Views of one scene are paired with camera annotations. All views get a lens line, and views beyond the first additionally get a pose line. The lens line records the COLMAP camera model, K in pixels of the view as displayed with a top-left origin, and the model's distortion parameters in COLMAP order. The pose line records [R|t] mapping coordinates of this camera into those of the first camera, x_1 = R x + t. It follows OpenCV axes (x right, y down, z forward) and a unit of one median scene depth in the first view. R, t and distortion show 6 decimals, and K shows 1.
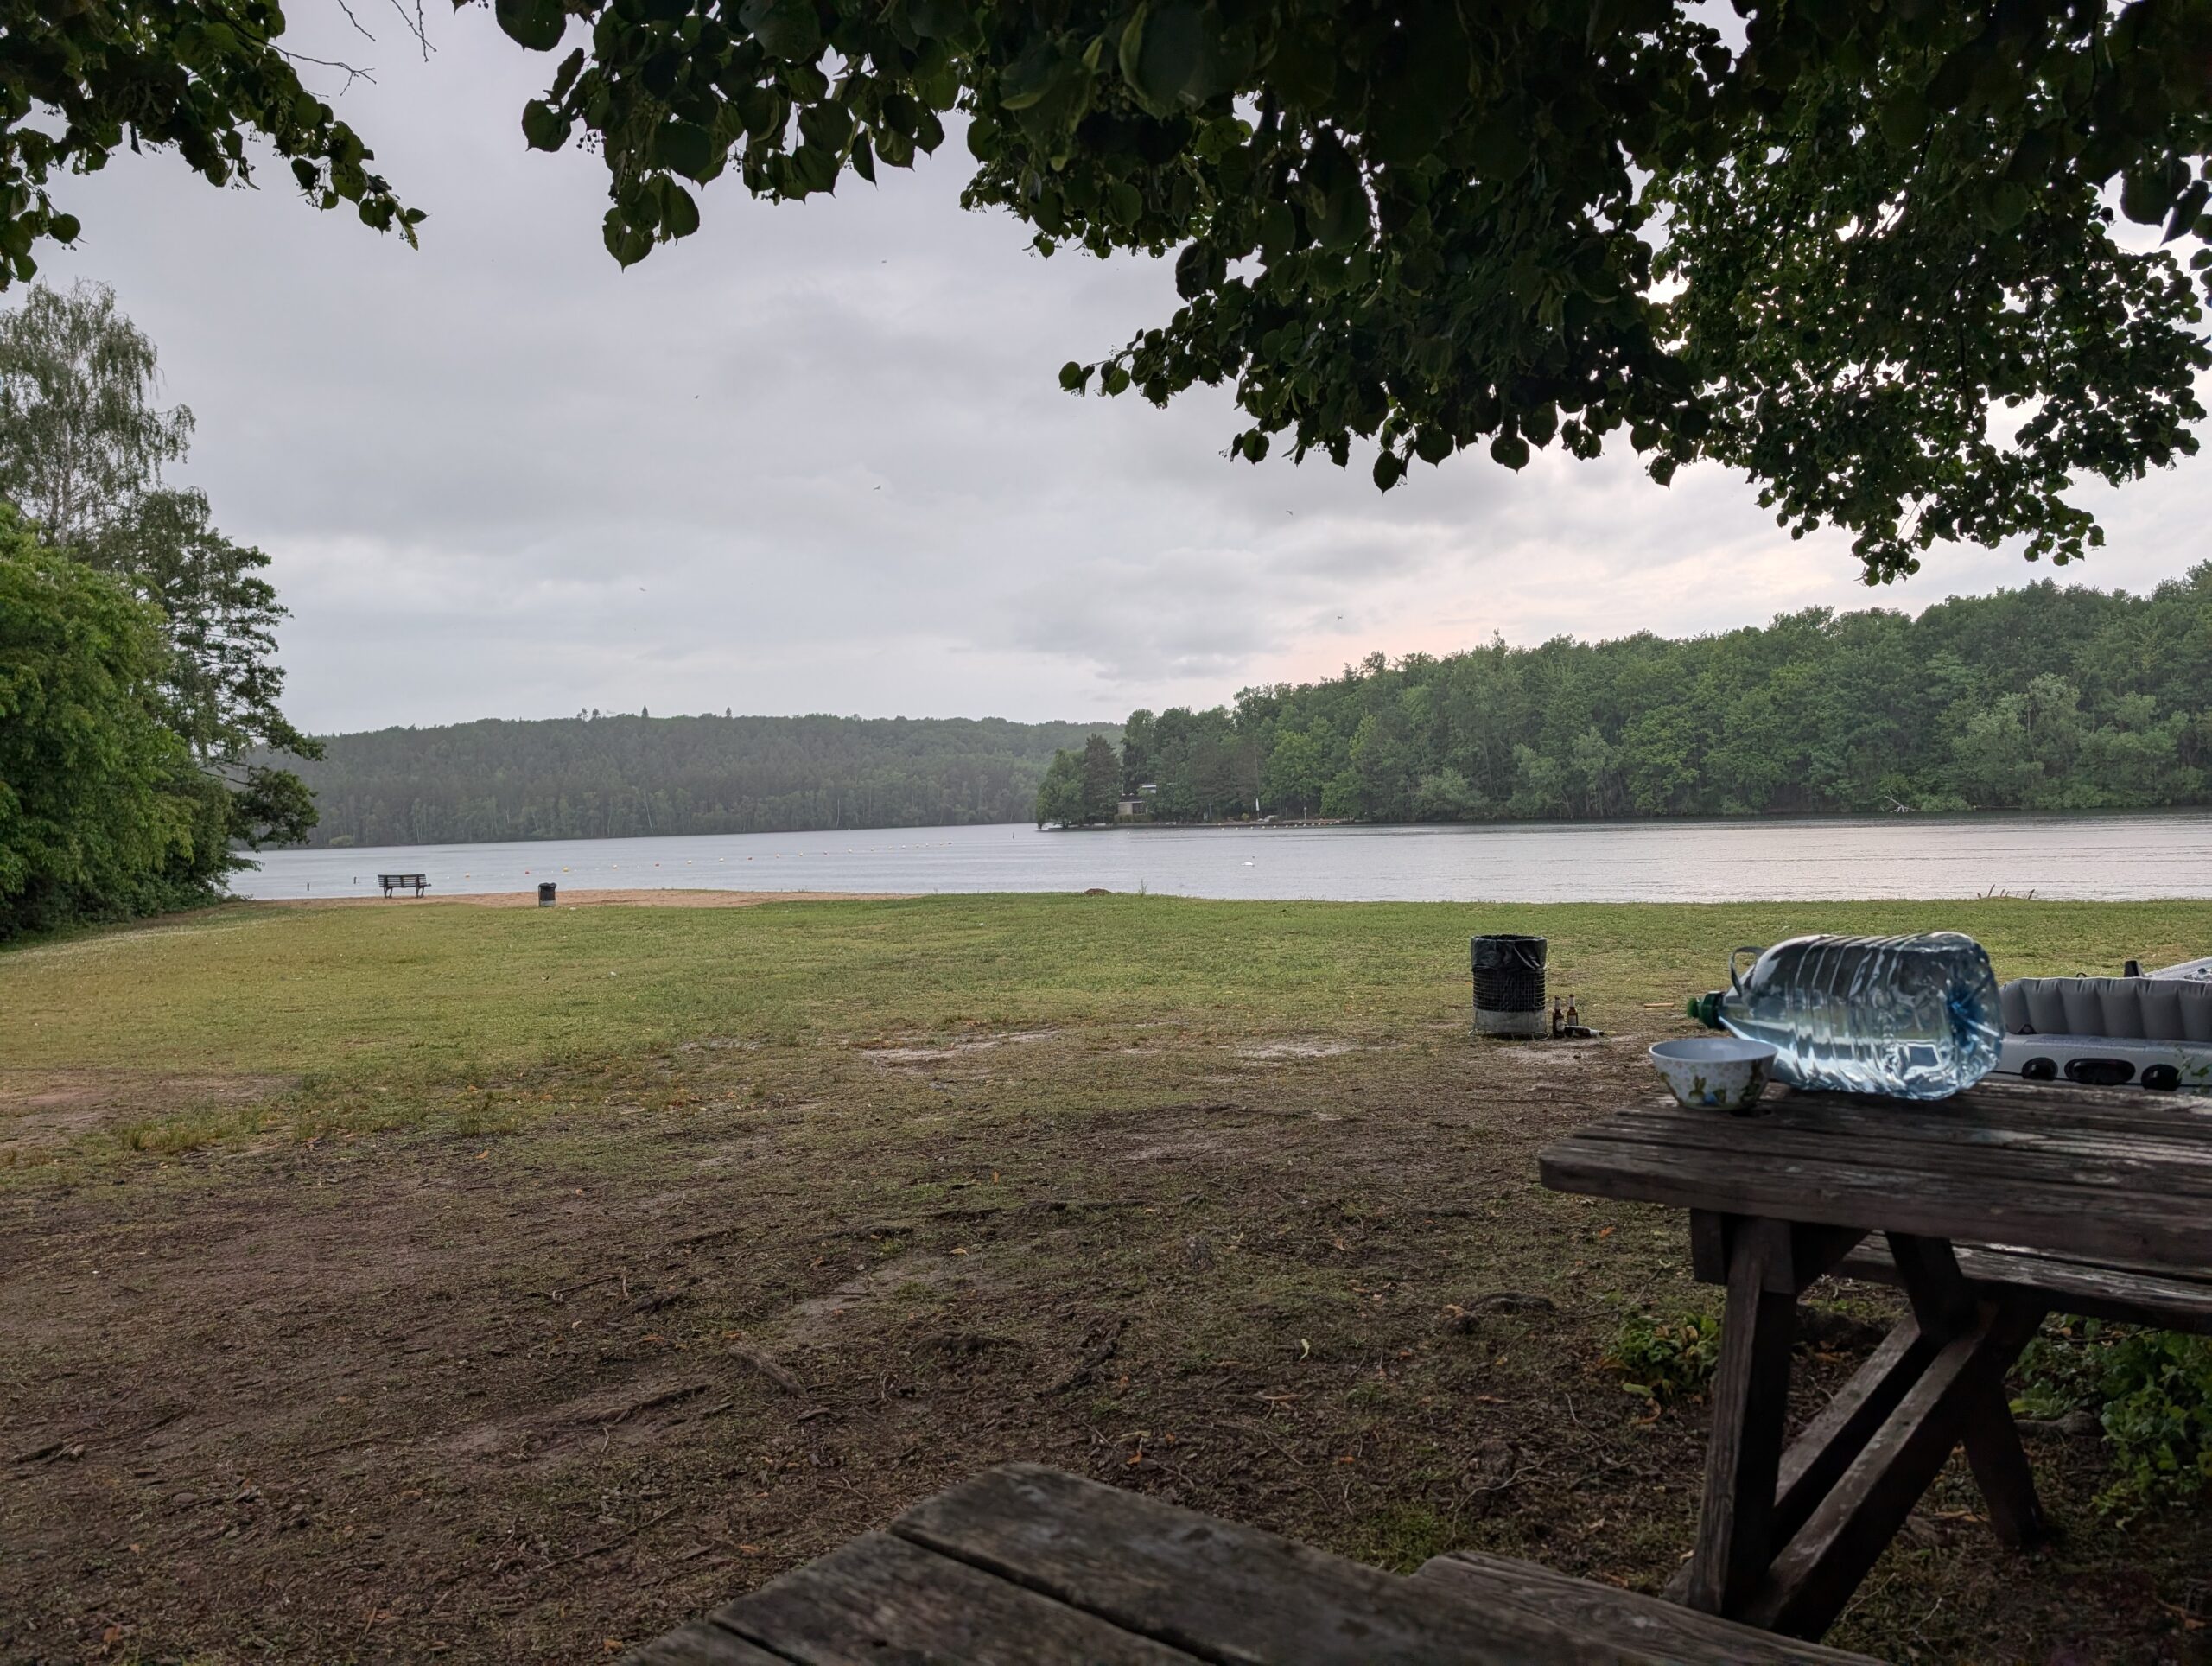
lens RADIAL K [[1552.6, 0, 1105.7], [0, 1552.6, 834.2], [0, 0, 1]] dist [-0.007141, -0.003873]
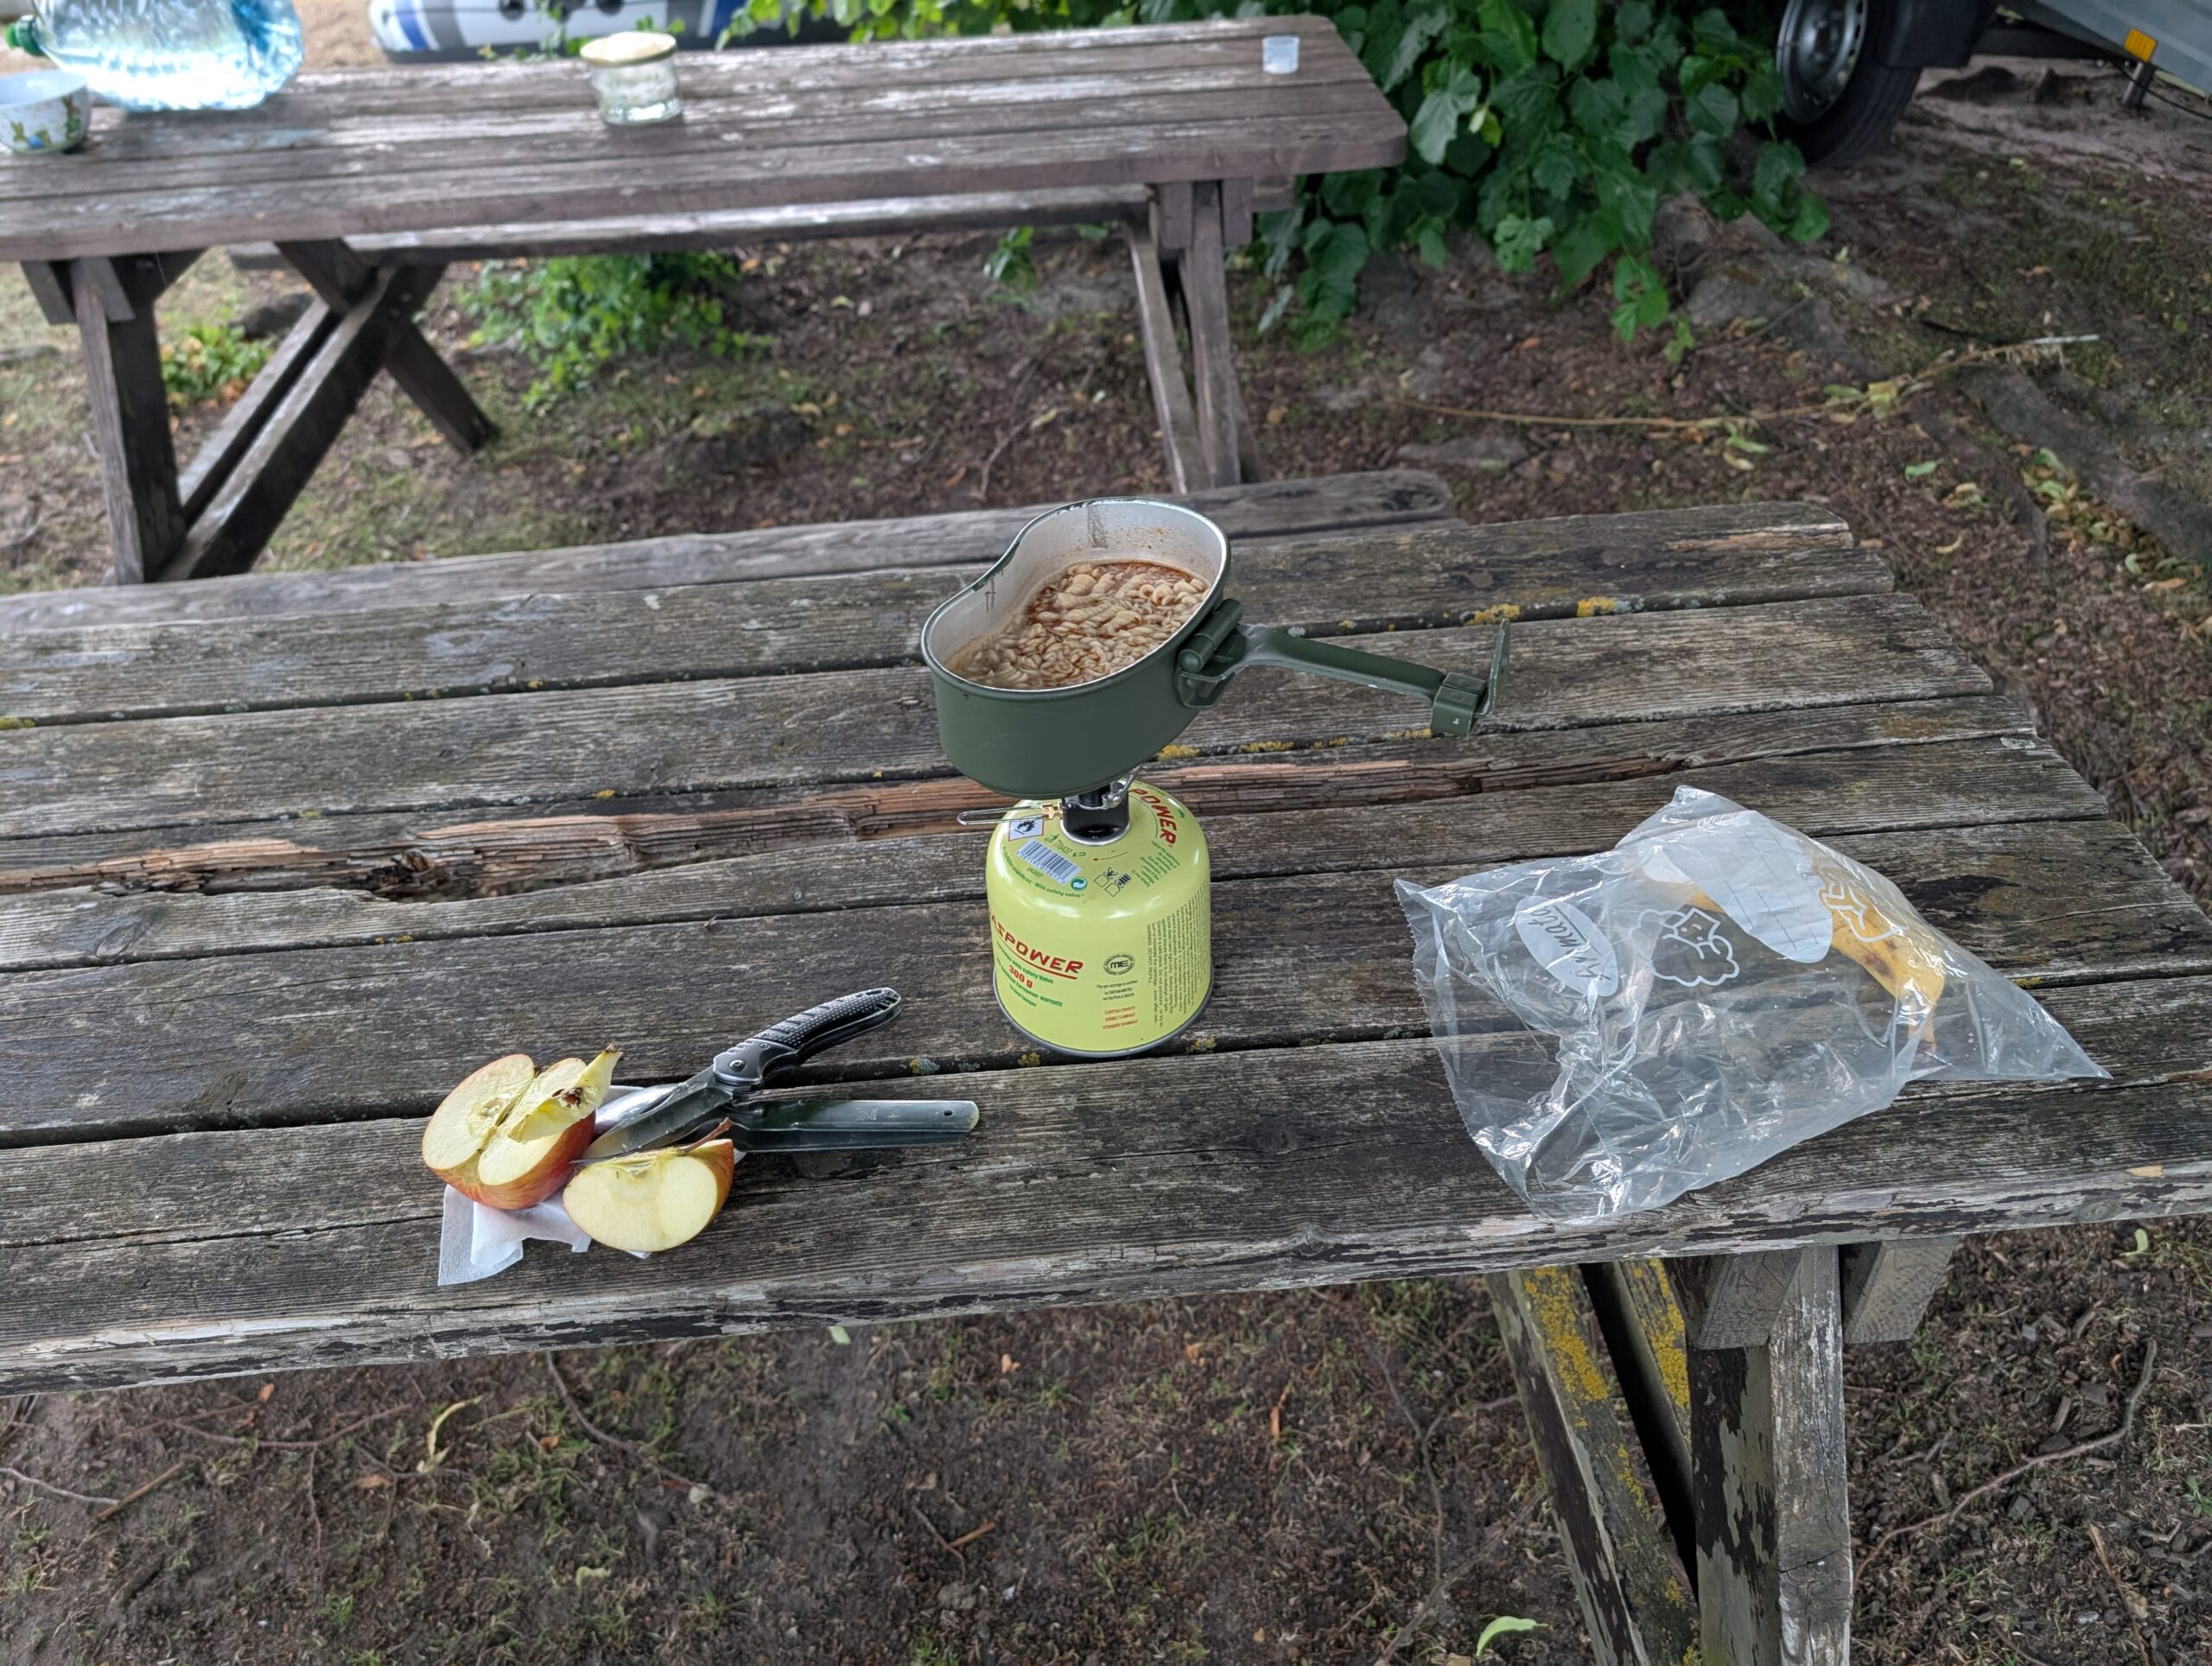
lens RADIAL K [[1552.6, 0, 1105.4], [0, 1552.6, 832.7], [0, 0, 1]] dist [-0.007141, -0.003873]
pose [[0.698220, -0.434502, 0.568944, 0.094198], [0.002475, 0.796204, 0.605023, -0.084702], [-0.715879, -0.421031, 0.557001, -0.291126]]
